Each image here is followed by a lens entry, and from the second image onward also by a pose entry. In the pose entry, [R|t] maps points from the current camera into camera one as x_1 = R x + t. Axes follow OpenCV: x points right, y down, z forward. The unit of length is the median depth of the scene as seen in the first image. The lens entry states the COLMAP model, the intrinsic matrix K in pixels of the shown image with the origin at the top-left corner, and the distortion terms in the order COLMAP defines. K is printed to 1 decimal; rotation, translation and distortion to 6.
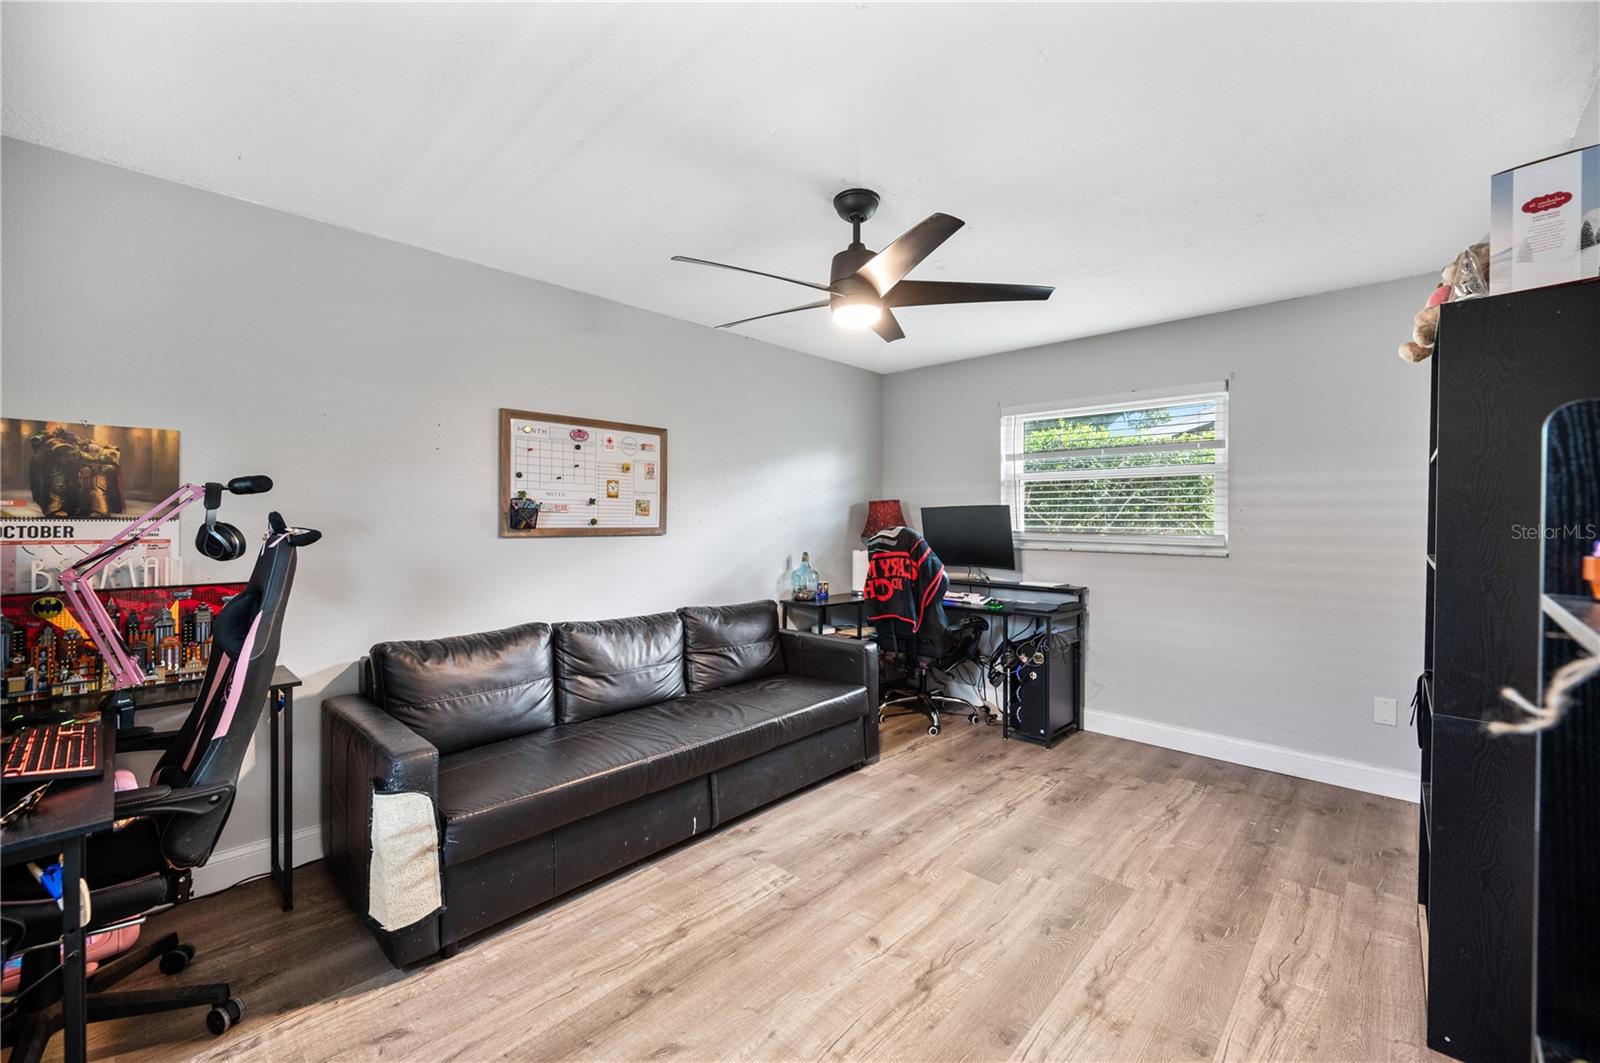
lens RADIAL K [[647.4, 0, 812.5], [0, 647.4, 534.1], [0, 0, 1]] dist [-0.000285, -0.000053]
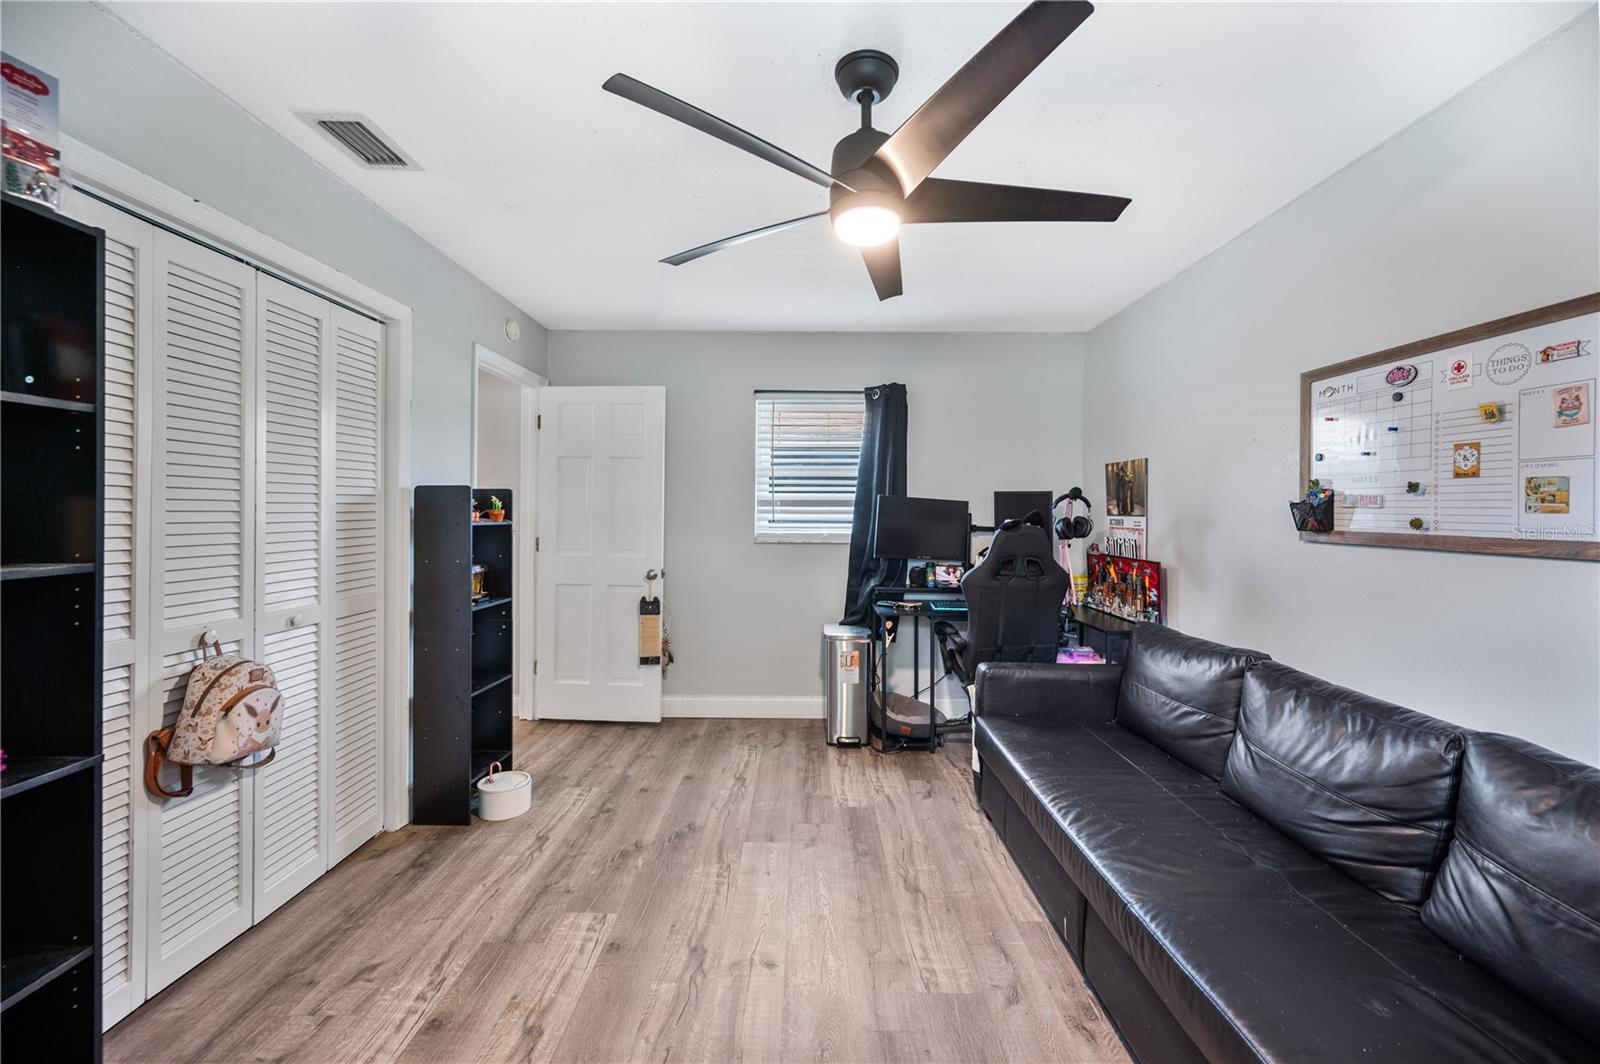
lens RADIAL K [[647.4, 0, 812.5], [0, 647.4, 534.6], [0, 0, 1]] dist [-0.000285, -0.000053]
pose [[-0.730579, 0.017103, -0.682614, 0.462468], [-0.025650, 0.998293, 0.052465, -0.028363], [0.682347, 0.055839, -0.728893, 1.153097]]
